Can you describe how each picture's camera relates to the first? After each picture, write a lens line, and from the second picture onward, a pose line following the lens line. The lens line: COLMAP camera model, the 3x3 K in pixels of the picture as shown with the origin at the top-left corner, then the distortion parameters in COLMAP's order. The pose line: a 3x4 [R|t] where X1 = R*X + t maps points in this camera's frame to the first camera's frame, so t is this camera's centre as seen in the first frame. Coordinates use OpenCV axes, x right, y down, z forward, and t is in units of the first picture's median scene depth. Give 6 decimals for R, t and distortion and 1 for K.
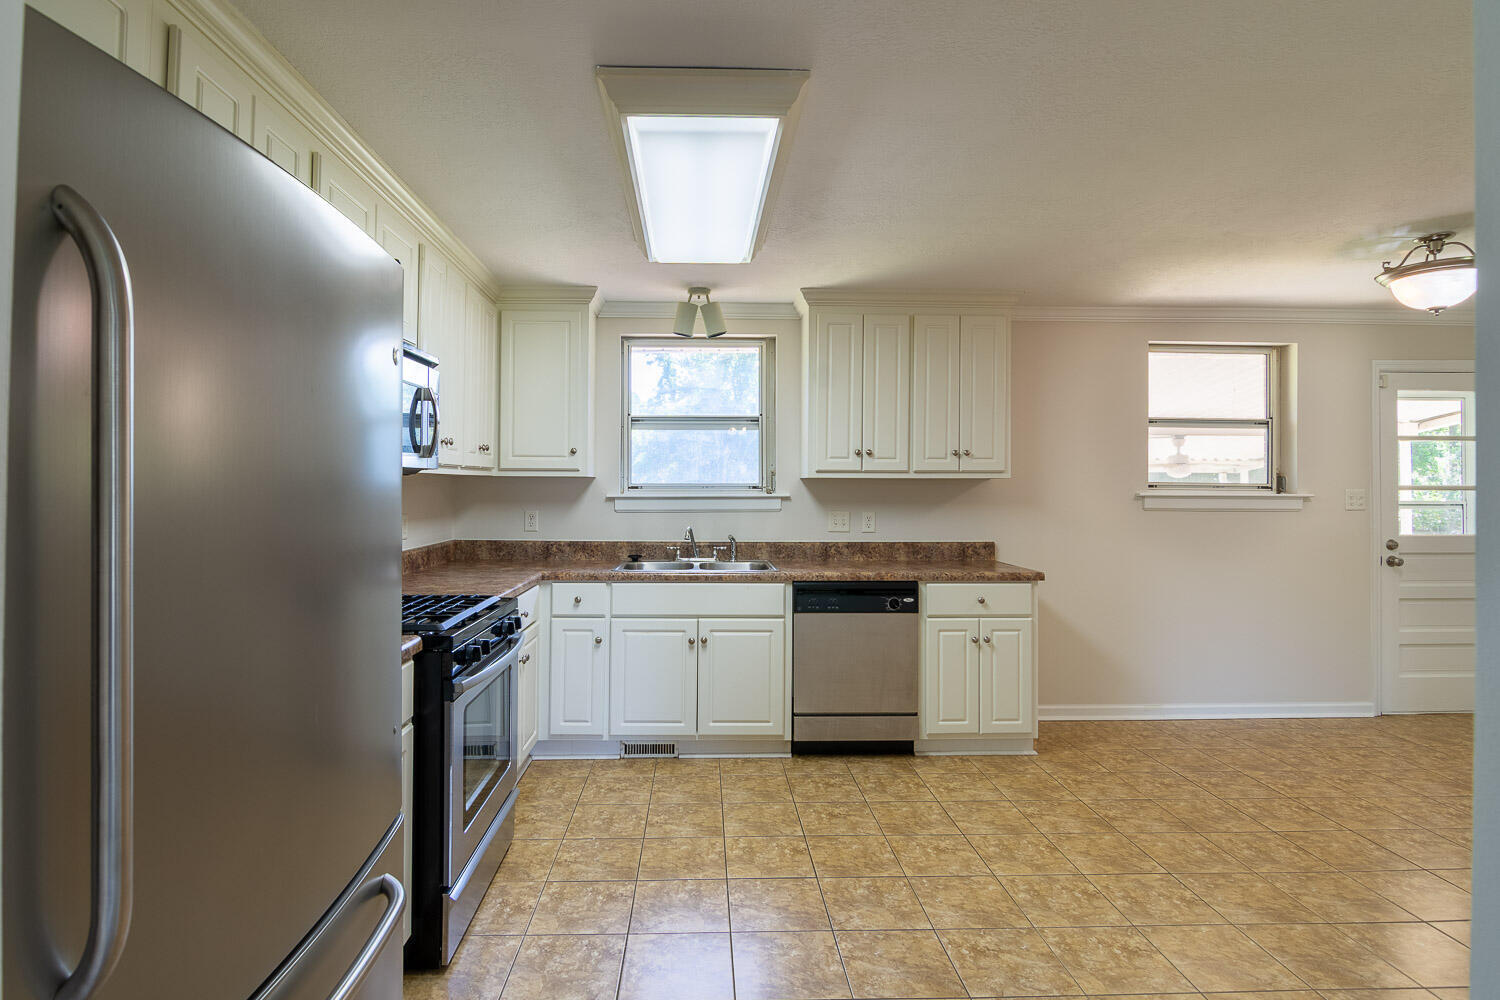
lens RADIAL K [[709.0, 0, 748.2], [0, 709.0, 481.4], [0, 0, 1]] dist [-0.007547, -0.004495]
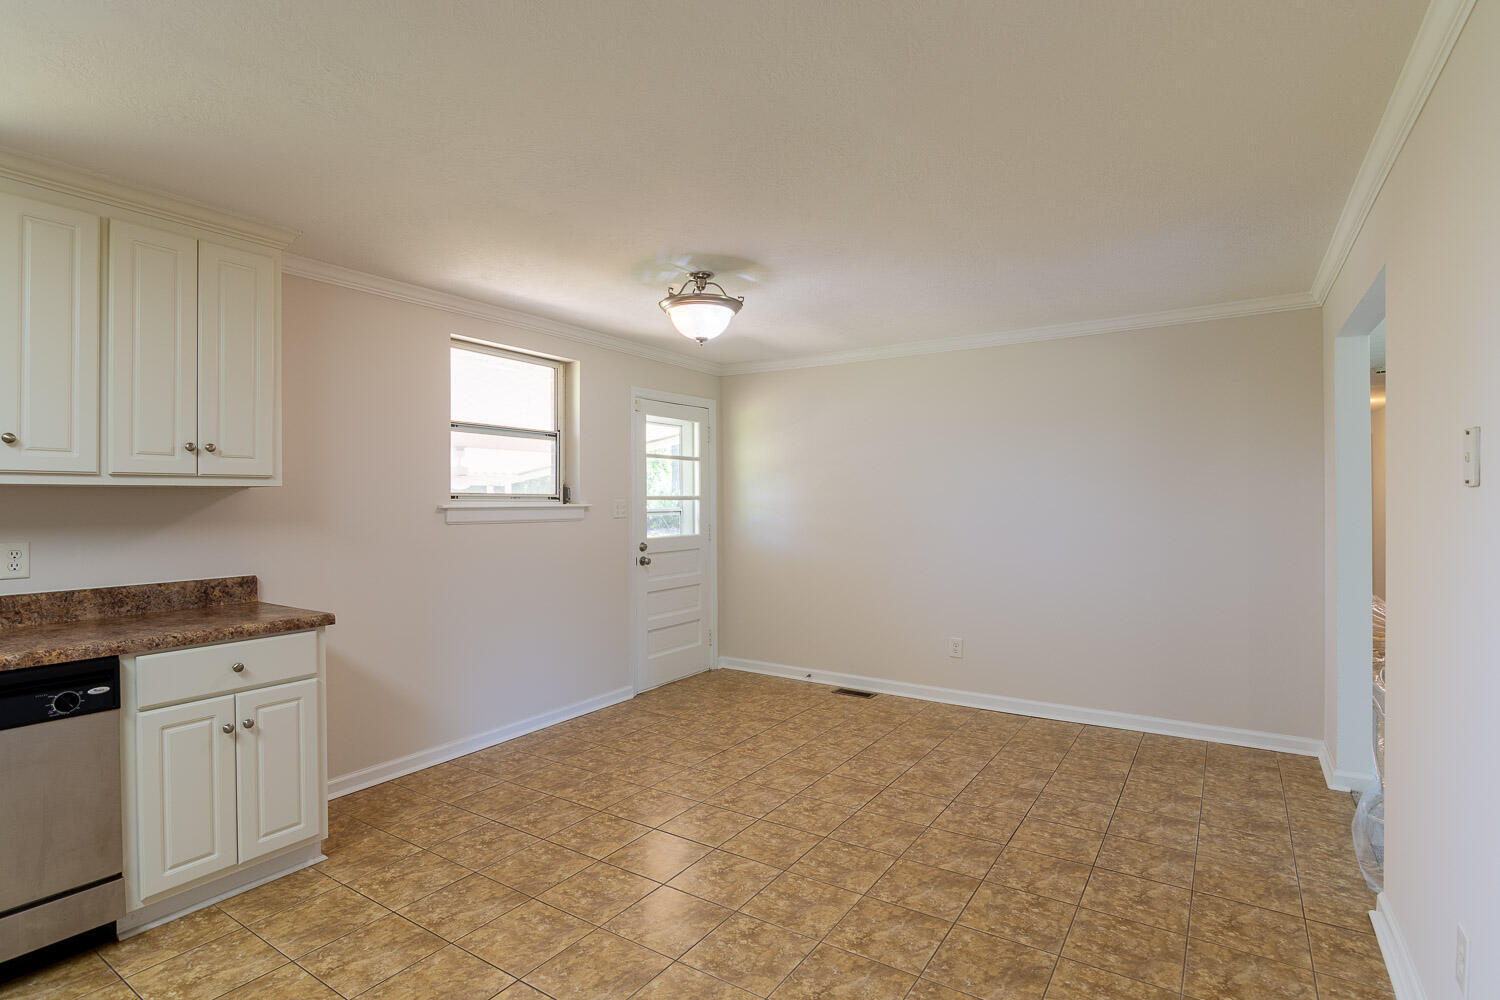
lens RADIAL K [[709.0, 0, 727.5], [0, 709.0, 502.0], [0, 0, 1]] dist [-0.007547, -0.004495]
pose [[0.594719, -0.008620, 0.803888, 0.063759], [-0.000743, 0.999936, 0.011272, 0.002900], [-0.803934, -0.007301, 0.594674, 0.213181]]
